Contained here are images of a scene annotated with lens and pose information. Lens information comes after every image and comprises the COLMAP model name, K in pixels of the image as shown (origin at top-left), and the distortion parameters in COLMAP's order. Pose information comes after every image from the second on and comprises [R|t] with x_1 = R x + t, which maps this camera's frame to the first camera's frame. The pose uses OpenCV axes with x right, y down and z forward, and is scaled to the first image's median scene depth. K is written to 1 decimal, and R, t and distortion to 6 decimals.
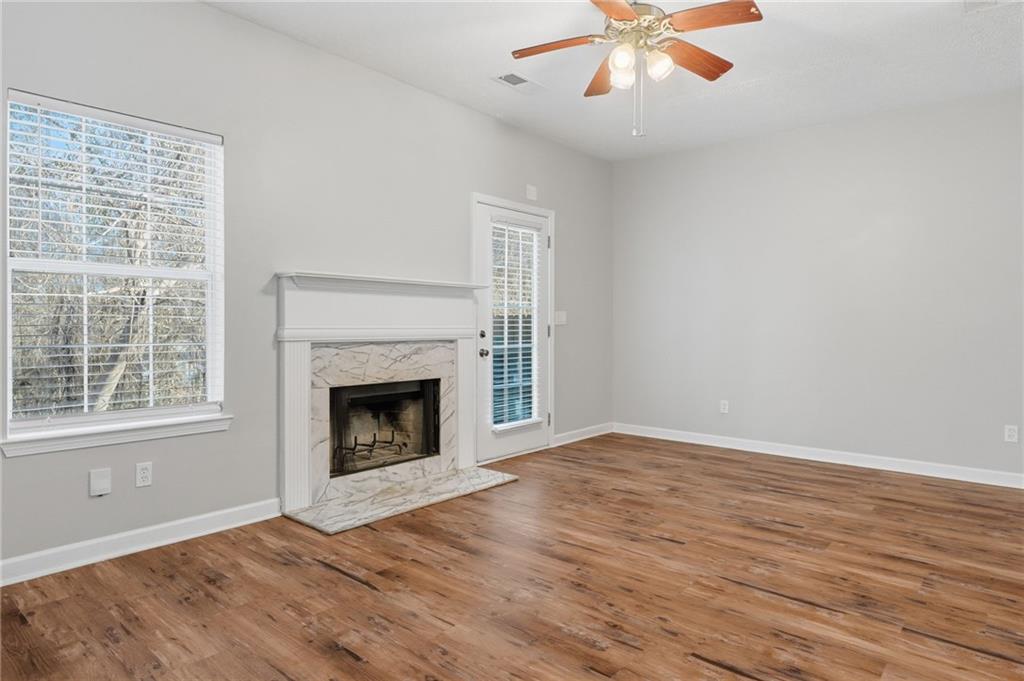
lens RADIAL K [[604.6, 0, 511.6], [0, 604.6, 326.1], [0, 0, 1]] dist [-0.003654, -0.000975]
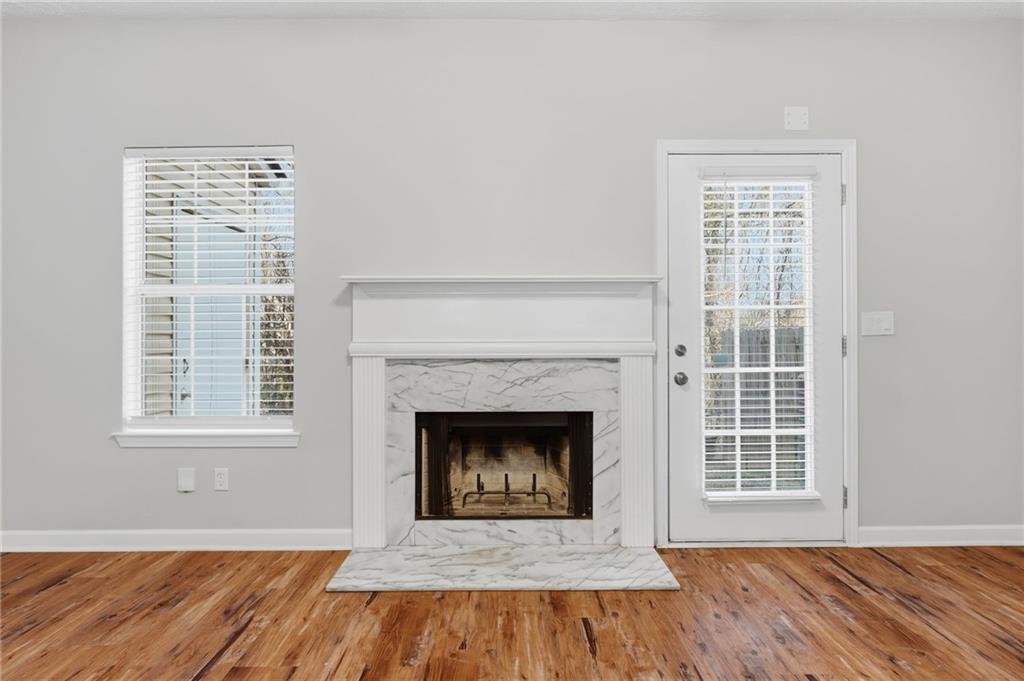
lens RADIAL K [[574.8, 0, 512.0], [0, 574.8, 340.5], [0, 0, 1]] dist [-0.004213, -0.000523]
pose [[0.659087, -0.001592, -0.752065, 0.368113], [0.002674, 0.999996, 0.000227, 0.001682], [0.752062, -0.002161, 0.659089, 0.539172]]
